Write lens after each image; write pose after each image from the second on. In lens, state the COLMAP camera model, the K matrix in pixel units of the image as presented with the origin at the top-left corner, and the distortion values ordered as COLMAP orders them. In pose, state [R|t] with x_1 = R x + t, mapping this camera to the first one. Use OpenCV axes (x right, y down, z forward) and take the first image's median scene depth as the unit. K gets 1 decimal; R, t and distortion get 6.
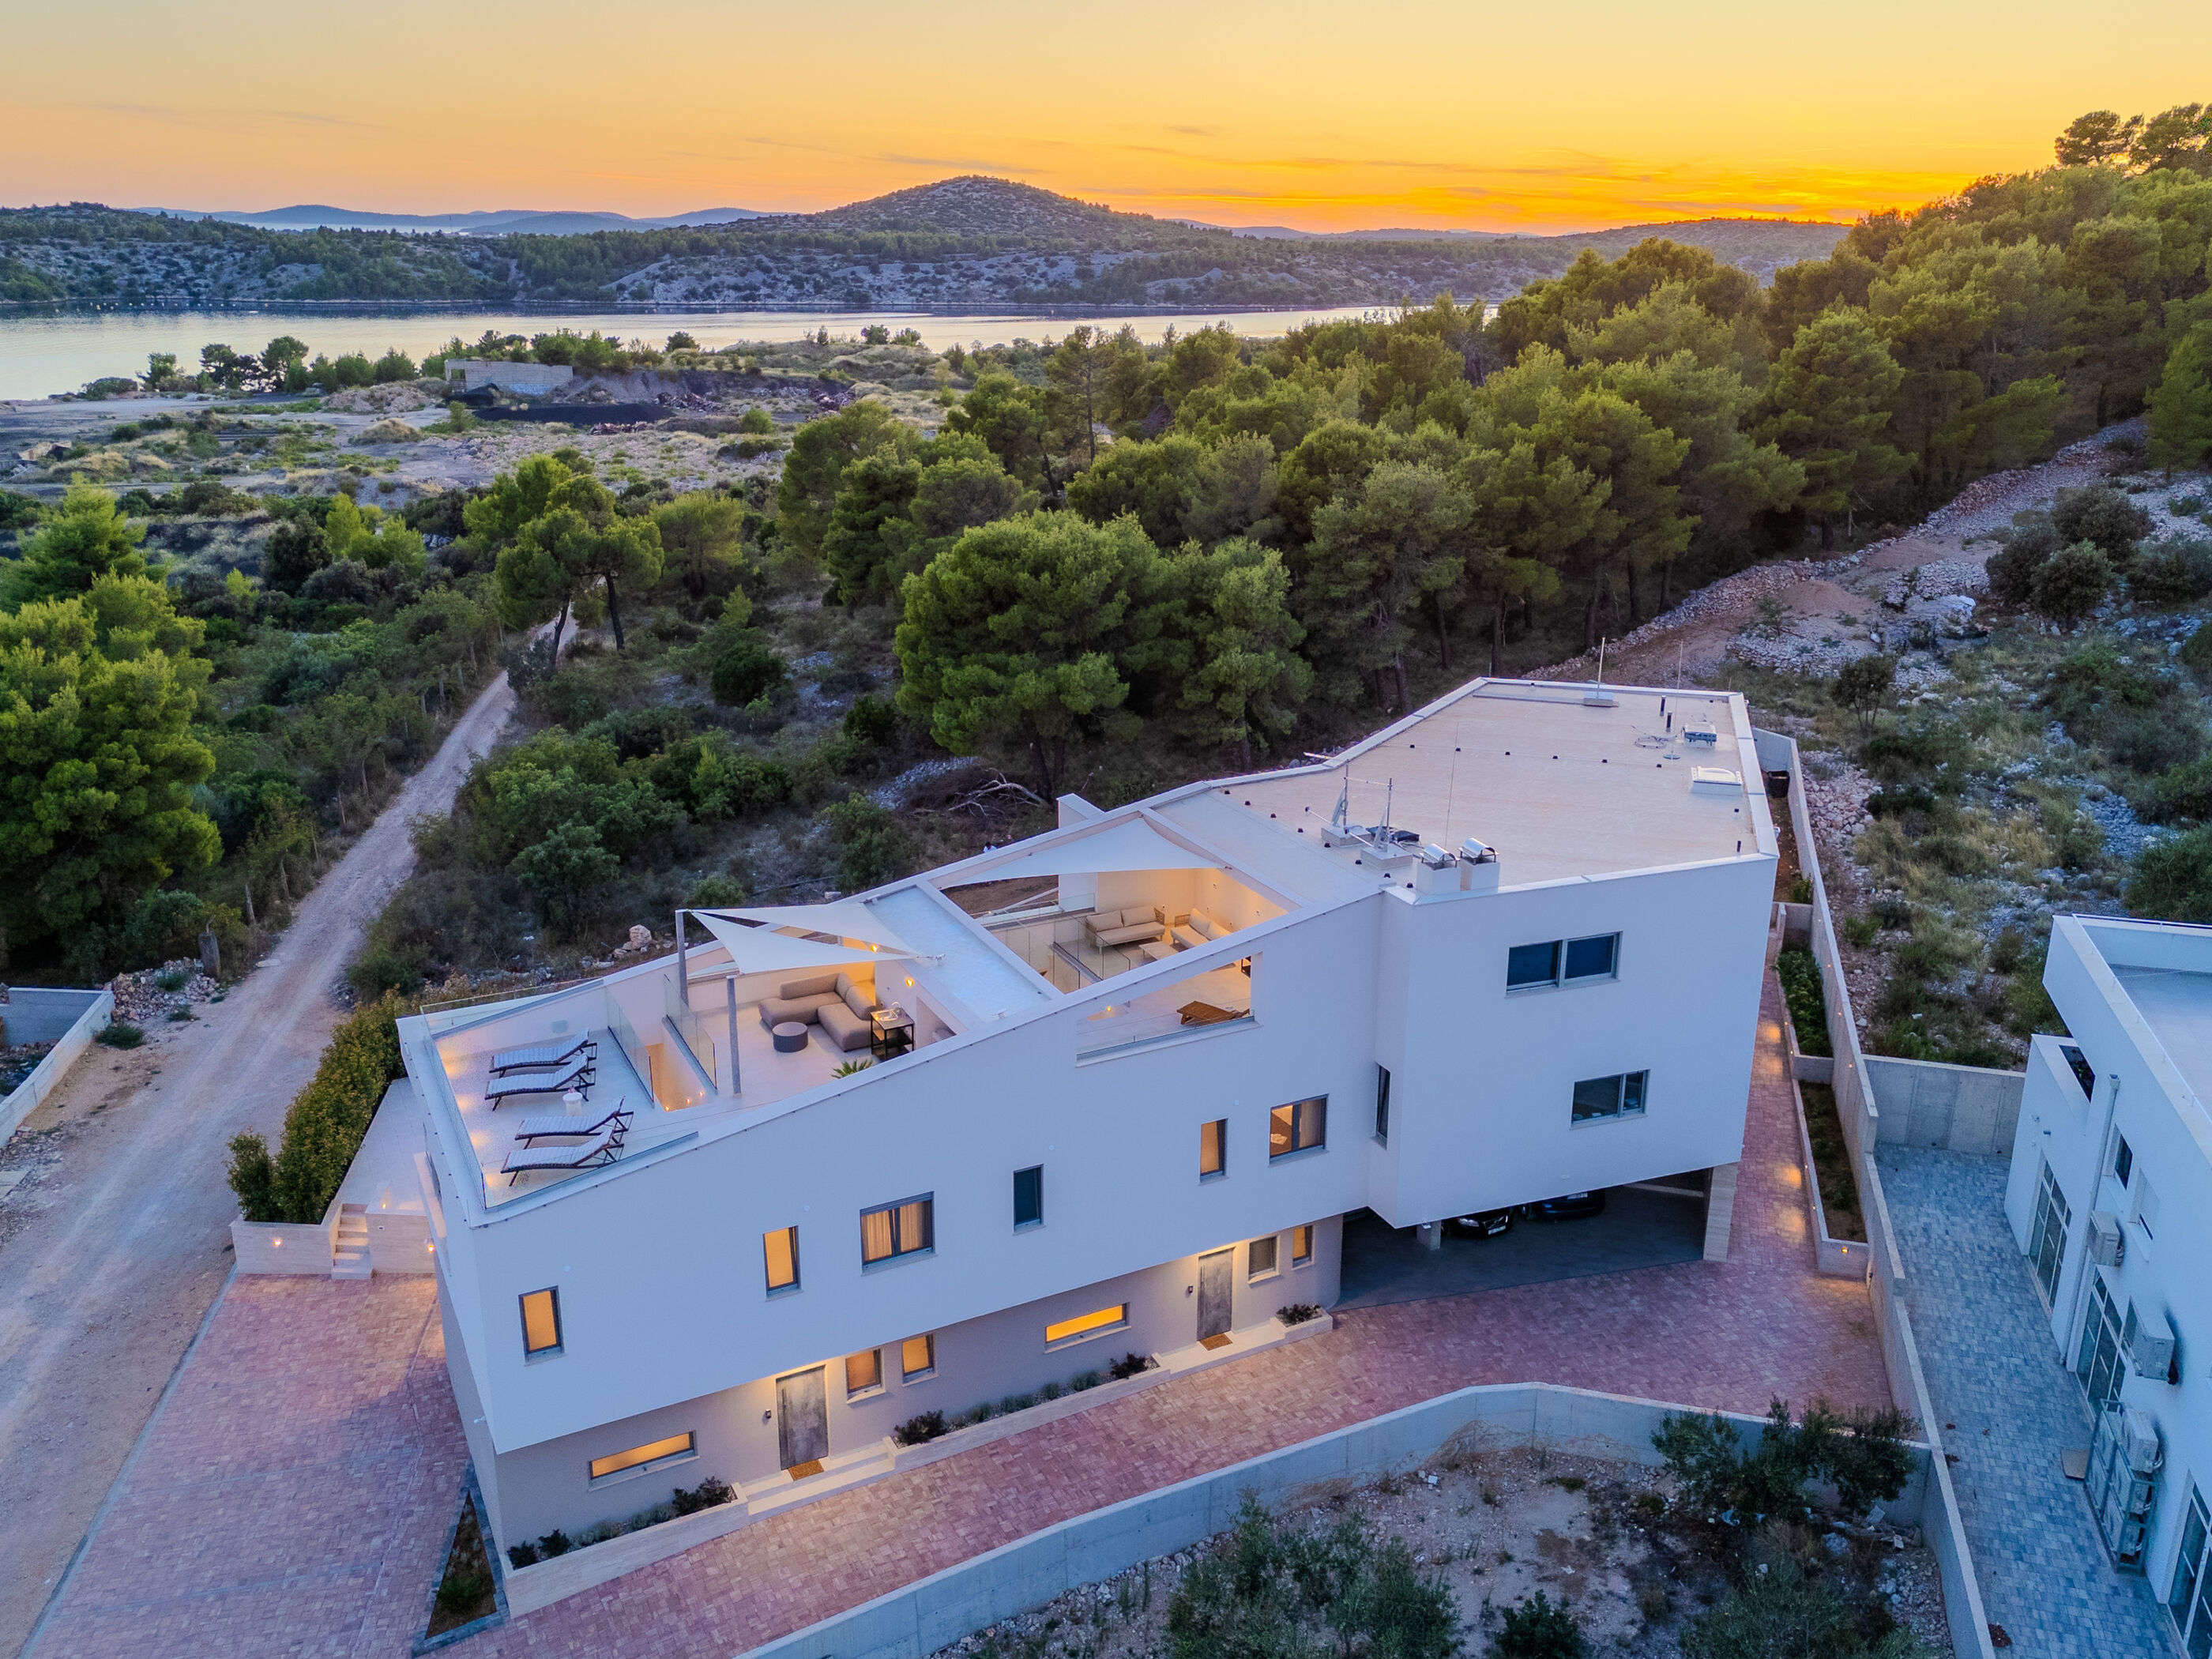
lens RADIAL K [[1641.8, 0, 1106.0], [0, 1641.8, 829.5], [0, 0, 1]] dist [0.116591, -0.116519]
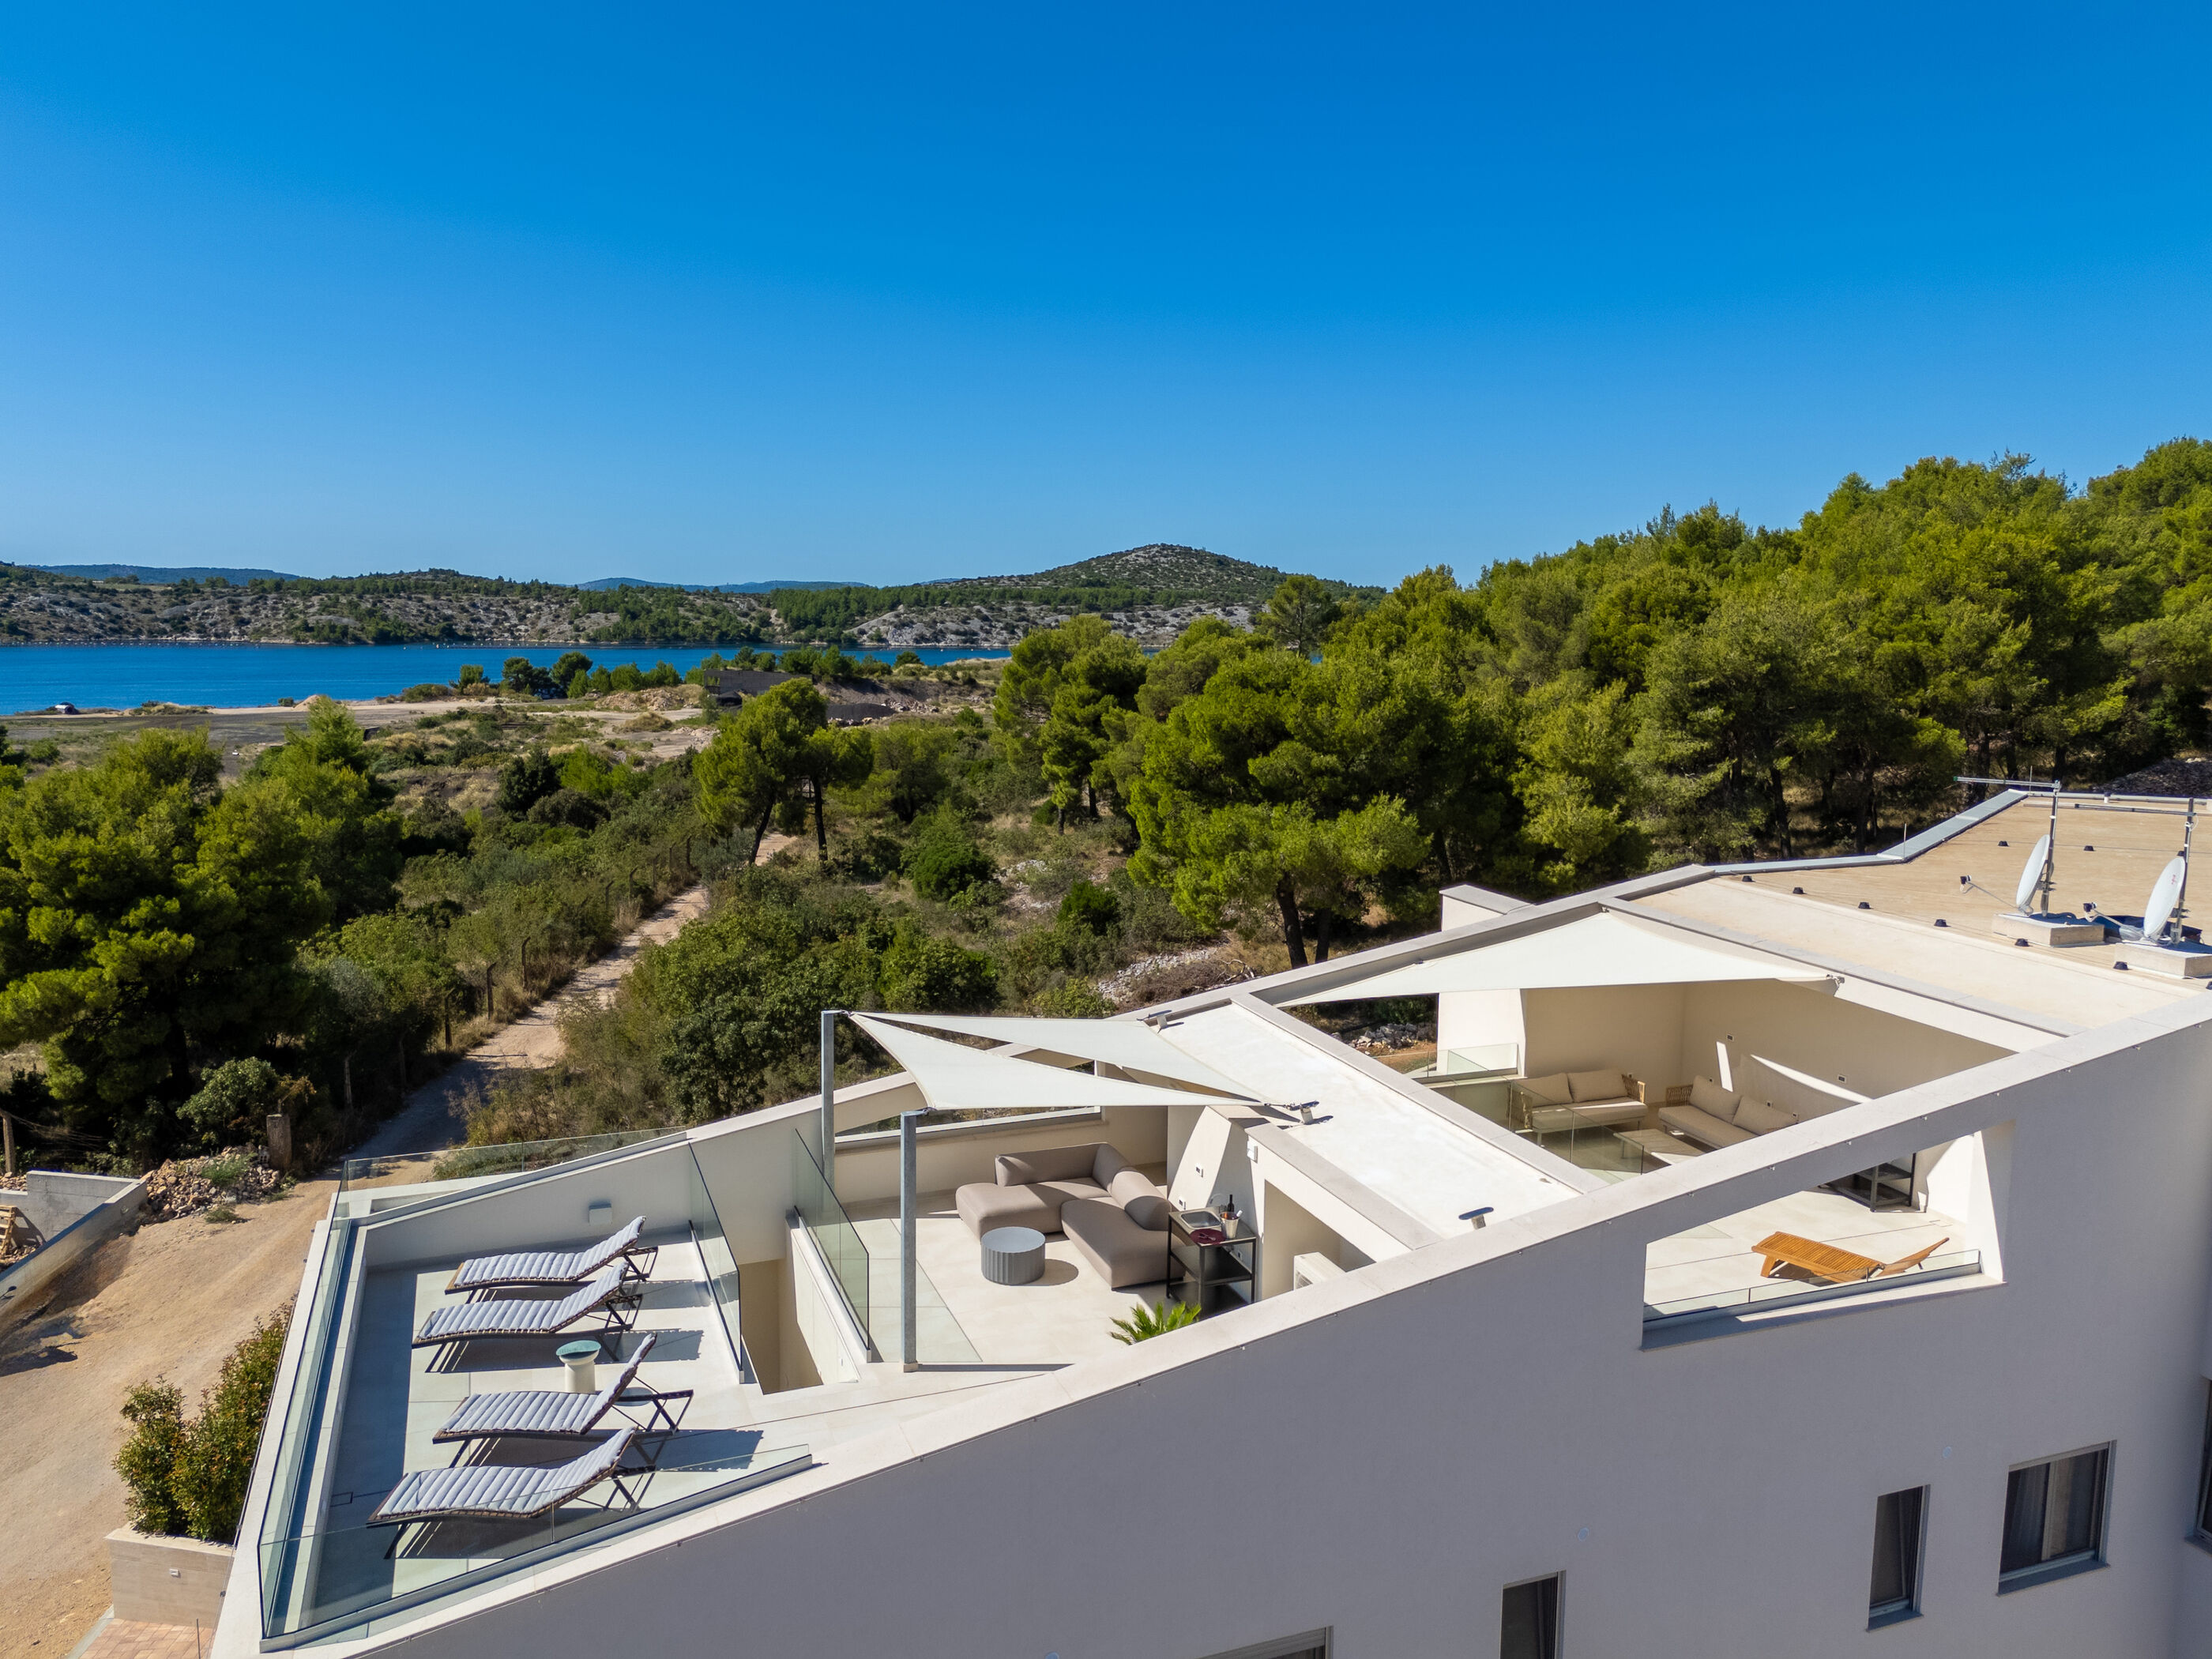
lens RADIAL K [[1641.8, 0, 1106.0], [0, 1641.8, 829.5], [0, 0, 1]] dist [0.116591, -0.116519]
pose [[0.992831, 0.016704, -0.118352, -0.083099], [-0.034868, 0.987593, -0.153113, 0.057842], [0.114326, 0.156142, 0.981096, 0.378262]]
